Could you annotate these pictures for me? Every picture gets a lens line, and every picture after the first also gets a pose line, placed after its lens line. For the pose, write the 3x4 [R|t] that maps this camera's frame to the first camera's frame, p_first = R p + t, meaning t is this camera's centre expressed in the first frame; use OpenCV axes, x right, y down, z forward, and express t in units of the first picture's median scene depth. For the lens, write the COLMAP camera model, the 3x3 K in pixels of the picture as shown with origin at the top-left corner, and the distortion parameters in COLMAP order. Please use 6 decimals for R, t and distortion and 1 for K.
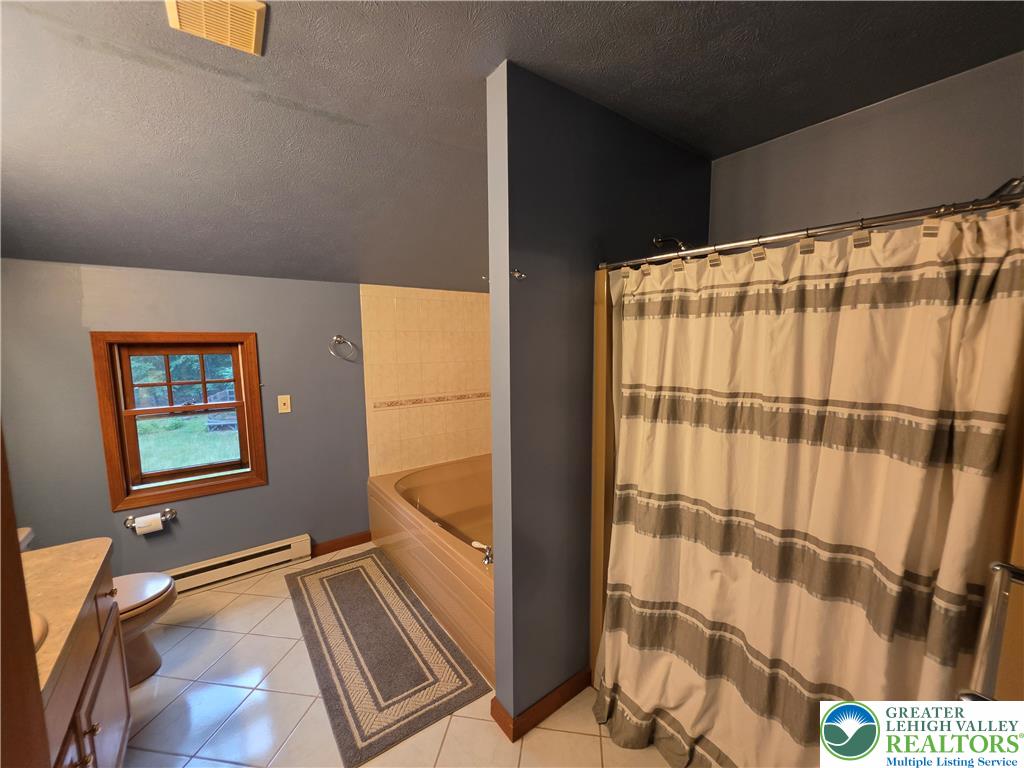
lens RADIAL K [[411.2, 0, 518.1], [0, 411.2, 386.7], [0, 0, 1]] dist [-0.000624, 0.000284]
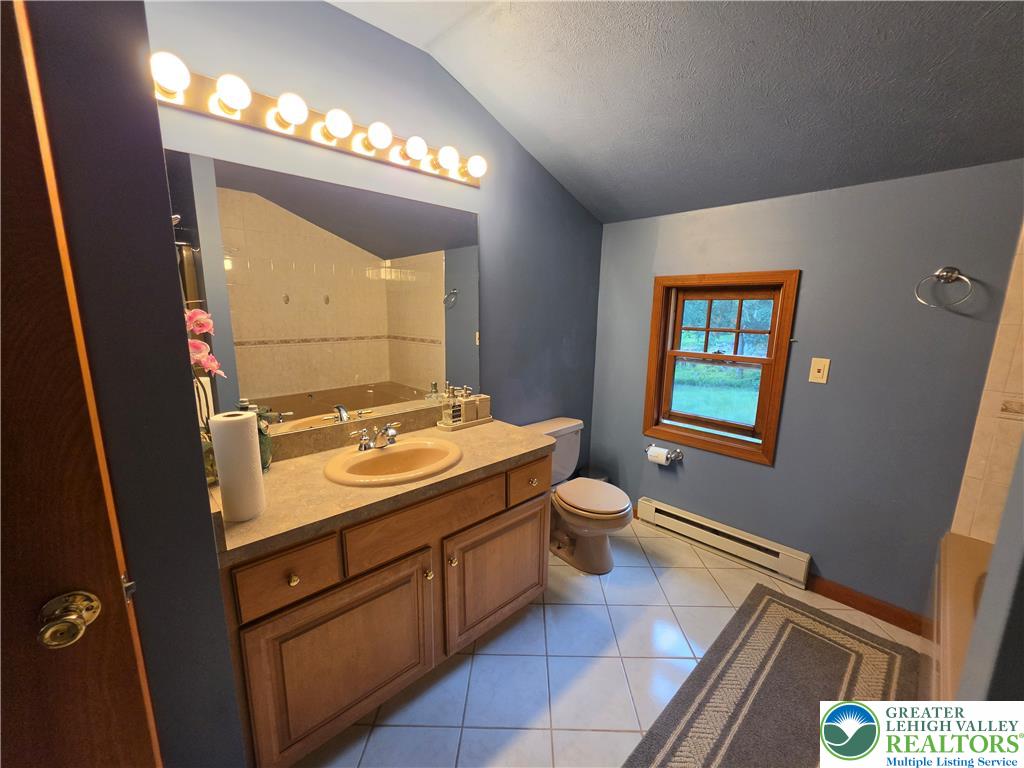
lens RADIAL K [[411.2, 0, 513.9], [0, 411.2, 388.1], [0, 0, 1]] dist [-0.000624, 0.000284]
pose [[0.128945, 0.191318, -0.973021, 0.073003], [-0.129092, 0.976102, 0.174816, 0.017168], [0.983213, 0.103067, 0.150561, 0.409453]]
